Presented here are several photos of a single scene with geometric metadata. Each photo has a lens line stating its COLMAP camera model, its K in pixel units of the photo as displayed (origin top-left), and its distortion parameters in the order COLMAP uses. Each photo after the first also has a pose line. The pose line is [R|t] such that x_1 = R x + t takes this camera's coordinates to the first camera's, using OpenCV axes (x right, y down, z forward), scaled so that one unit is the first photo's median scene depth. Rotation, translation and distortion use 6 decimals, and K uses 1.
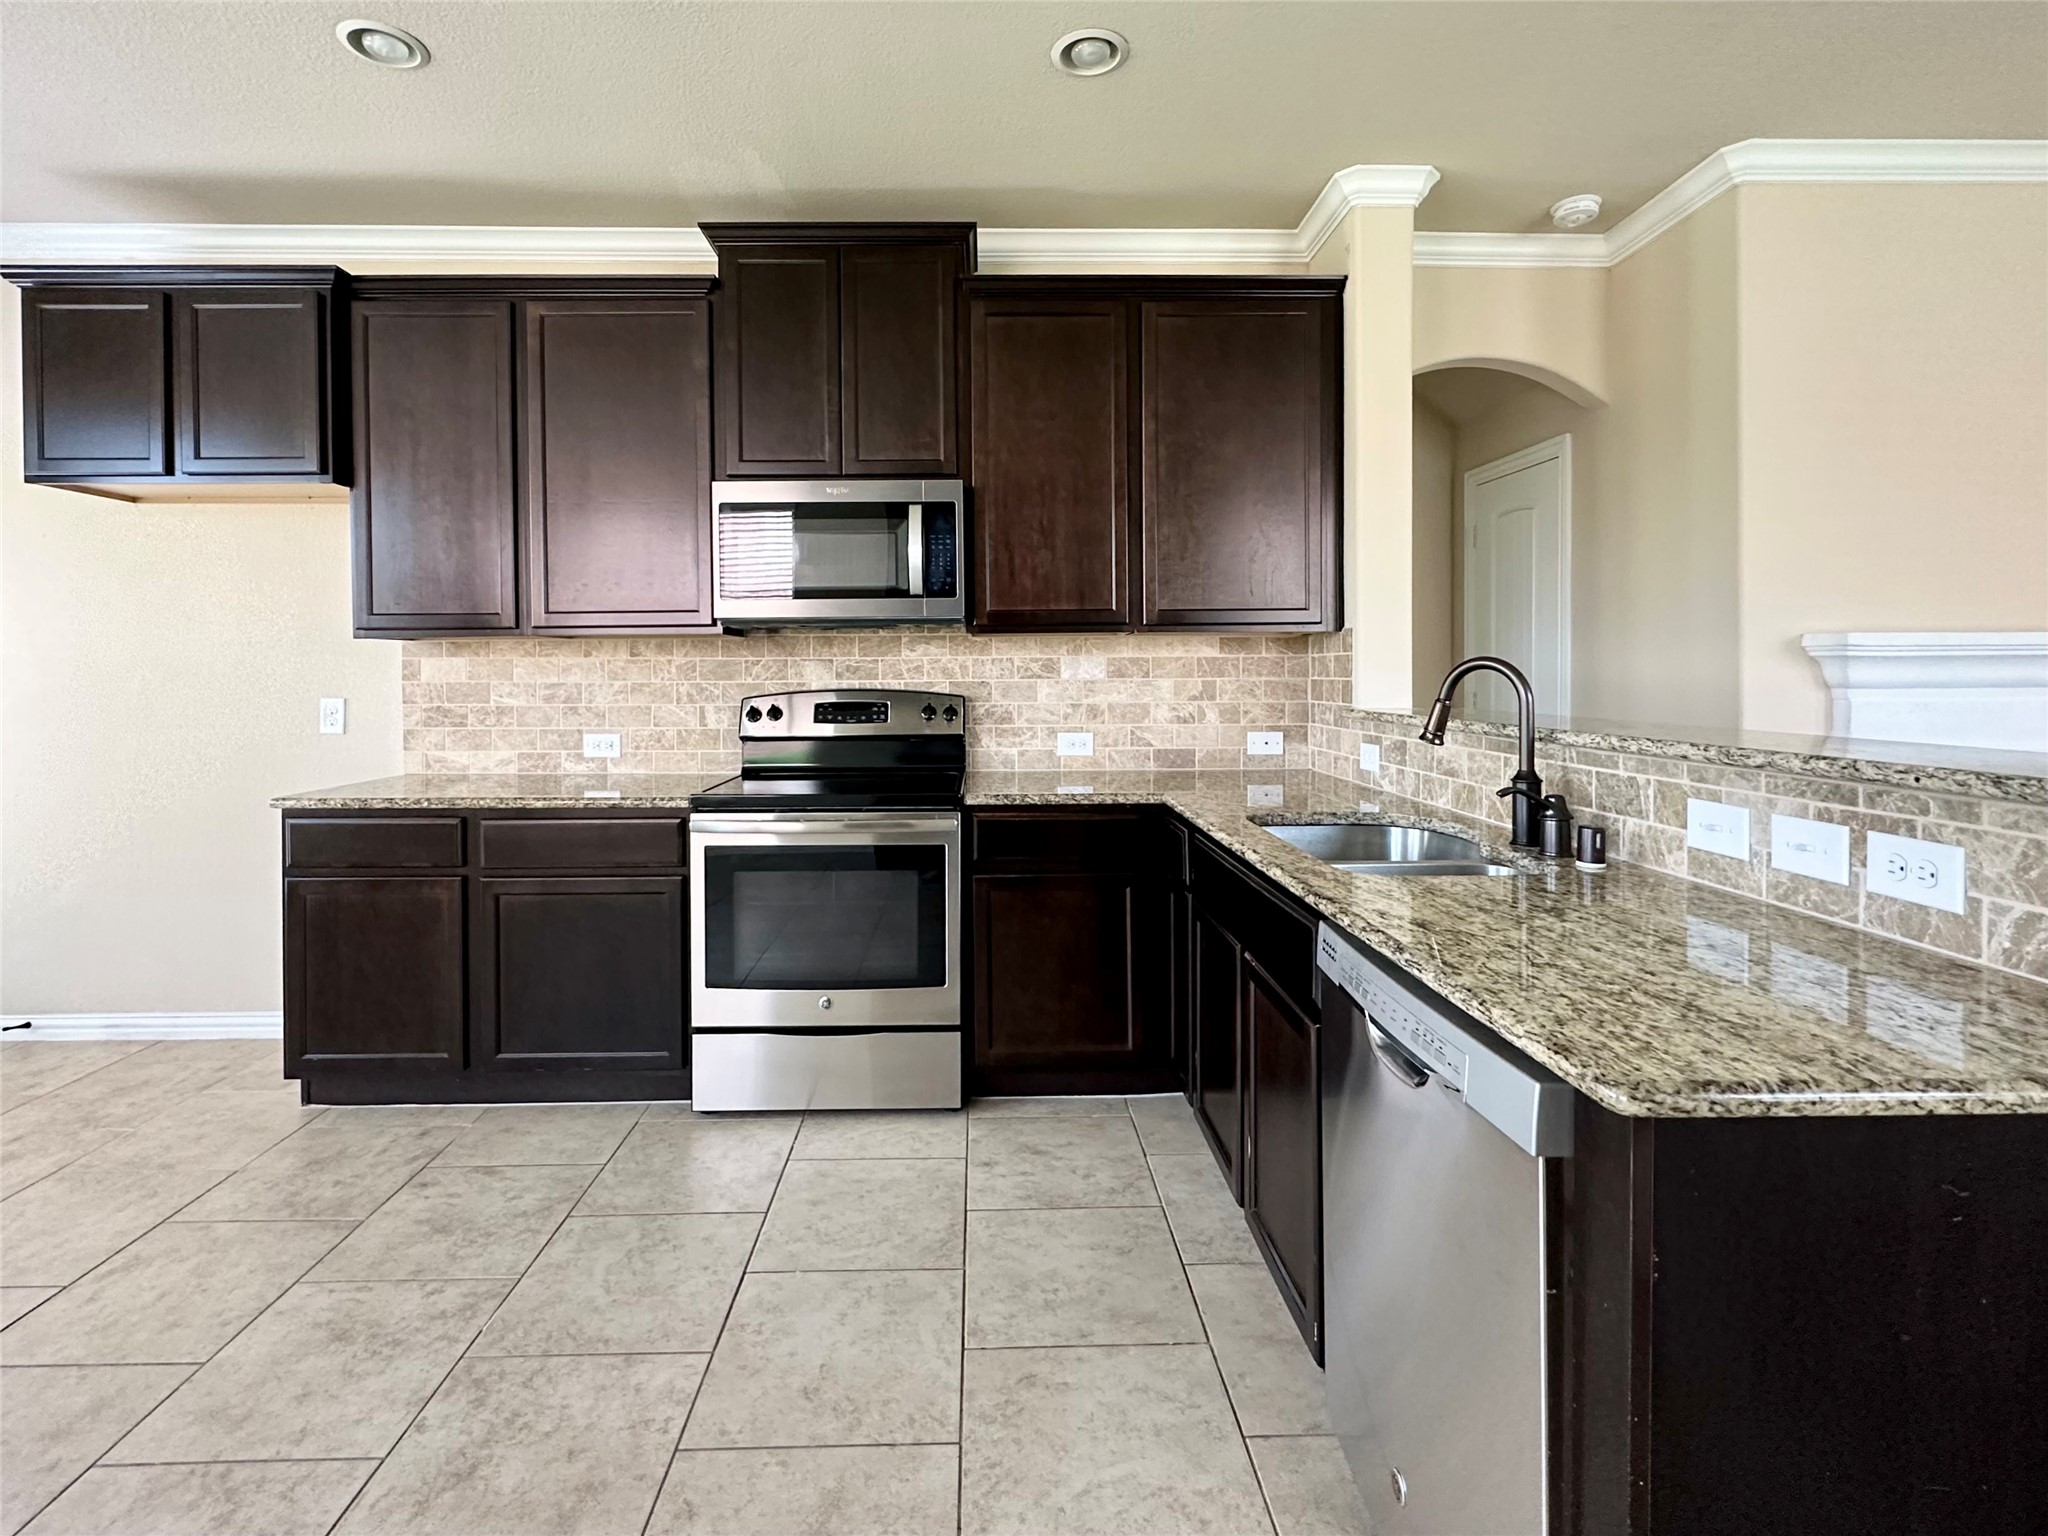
lens RADIAL K [[965.4, 0, 1008.5], [0, 965.4, 677.4], [0, 0, 1]] dist [-0.001810, 0.000831]
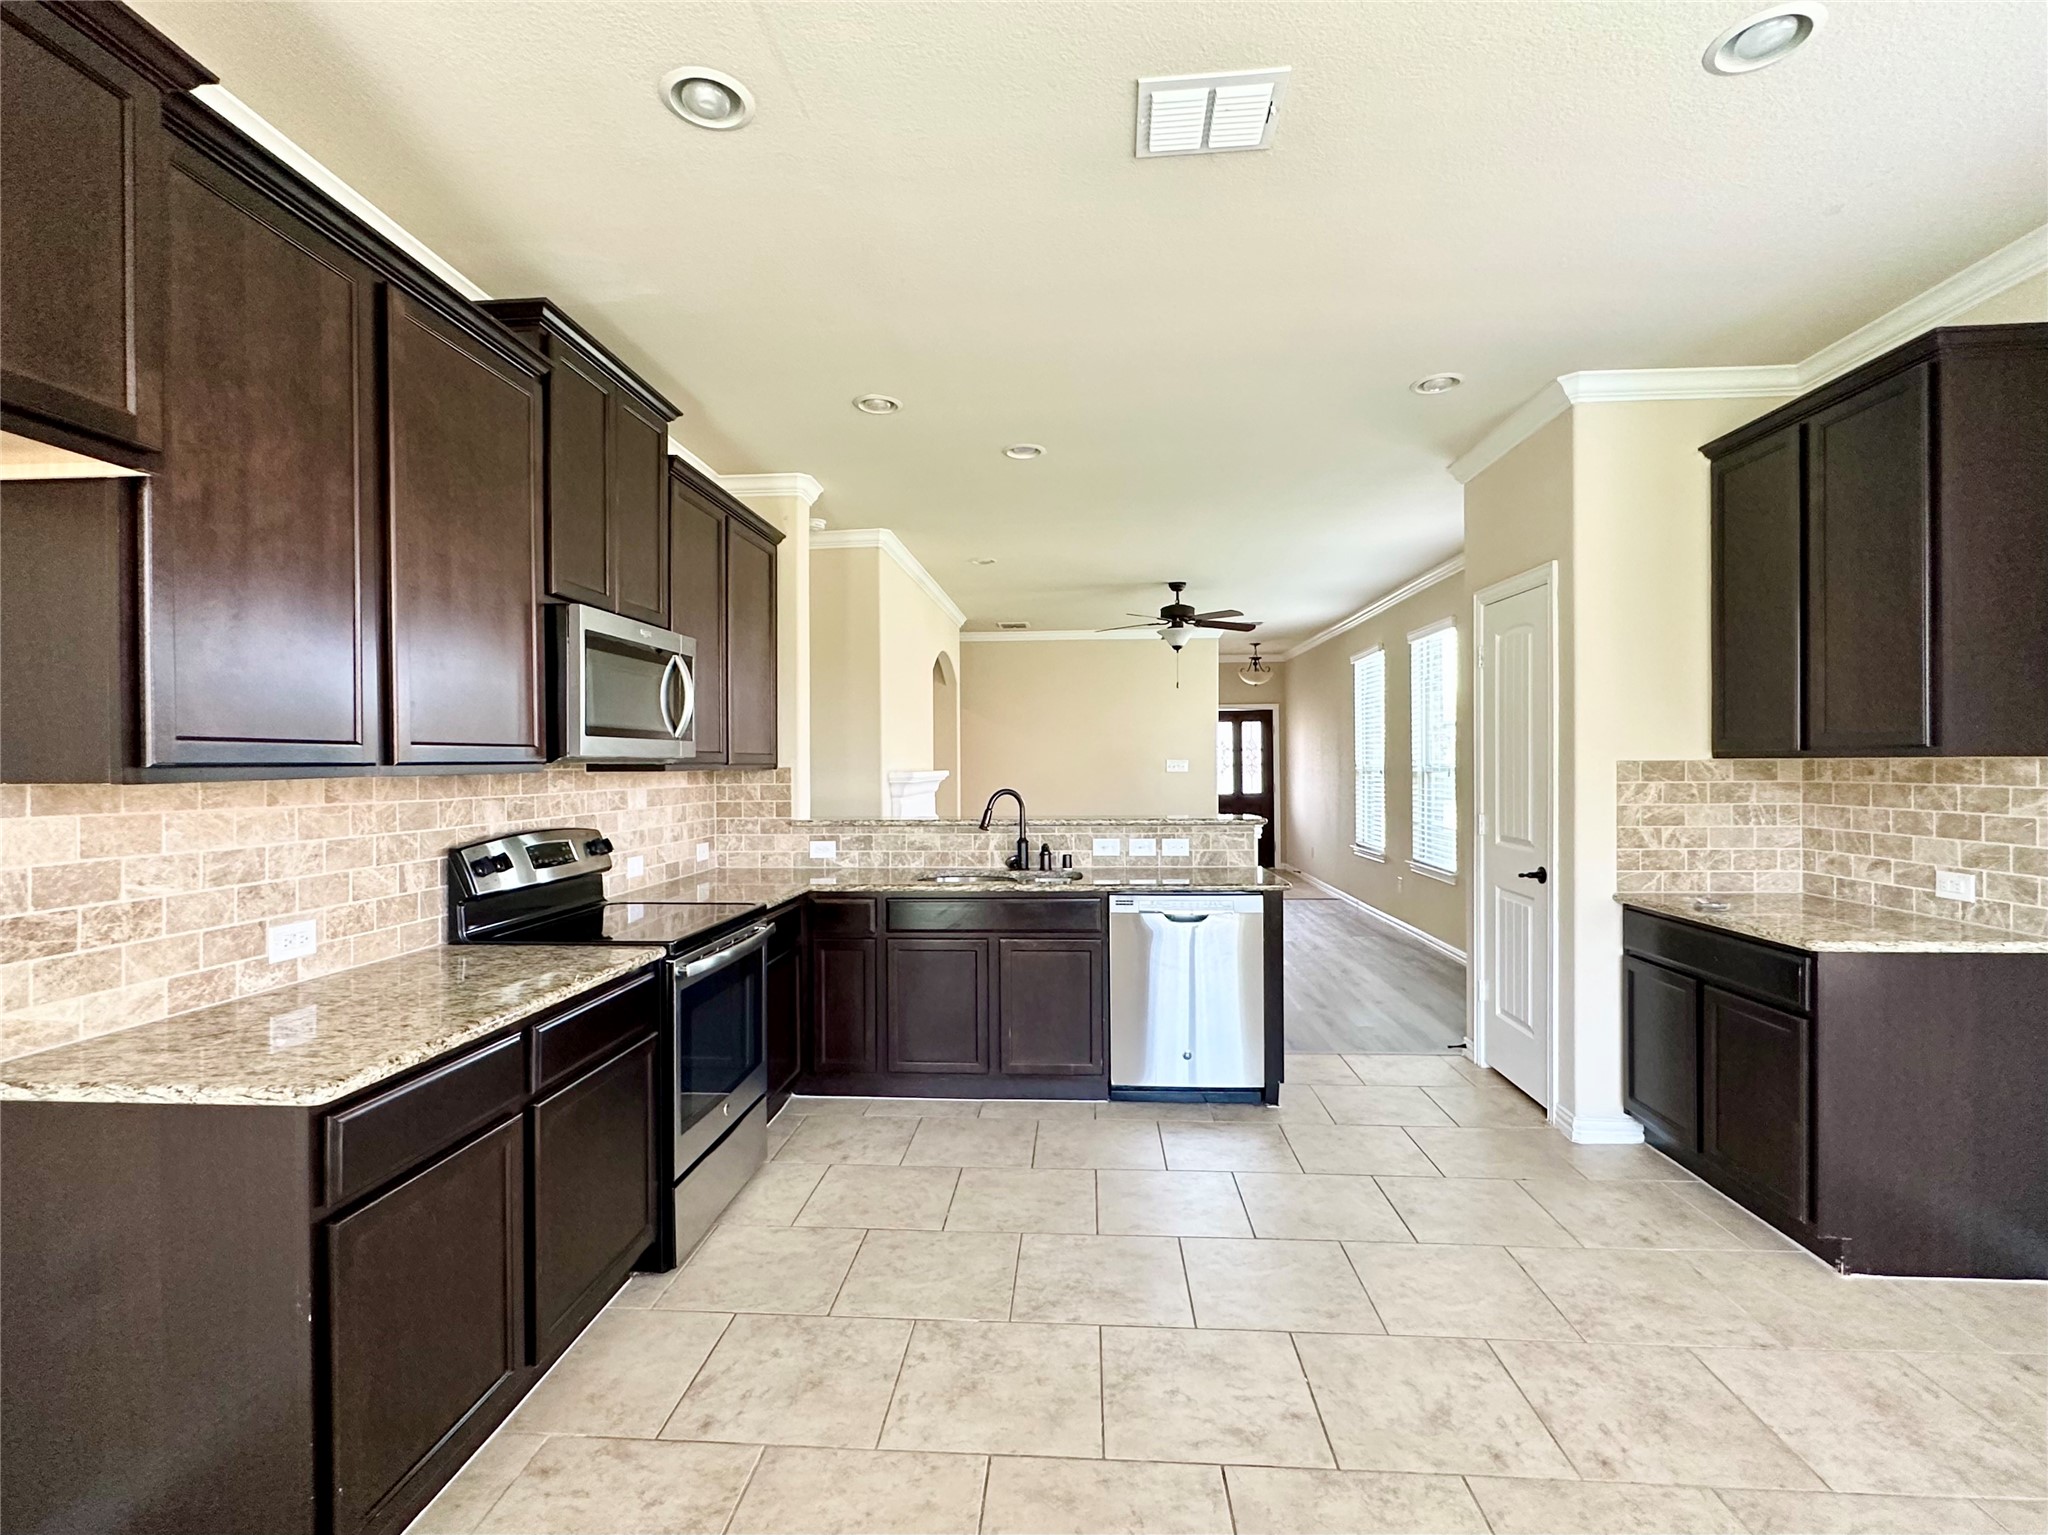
lens RADIAL K [[948.7, 0, 1024.0], [0, 948.7, 767.5], [0, 0, 1]] dist [-0.000036, 0.000530]
pose [[0.096745, 0.002617, 0.995306, -1.013301], [0.013323, 0.999904, -0.003924, -0.037211], [-0.995220, 0.013640, 0.096701, 0.448529]]
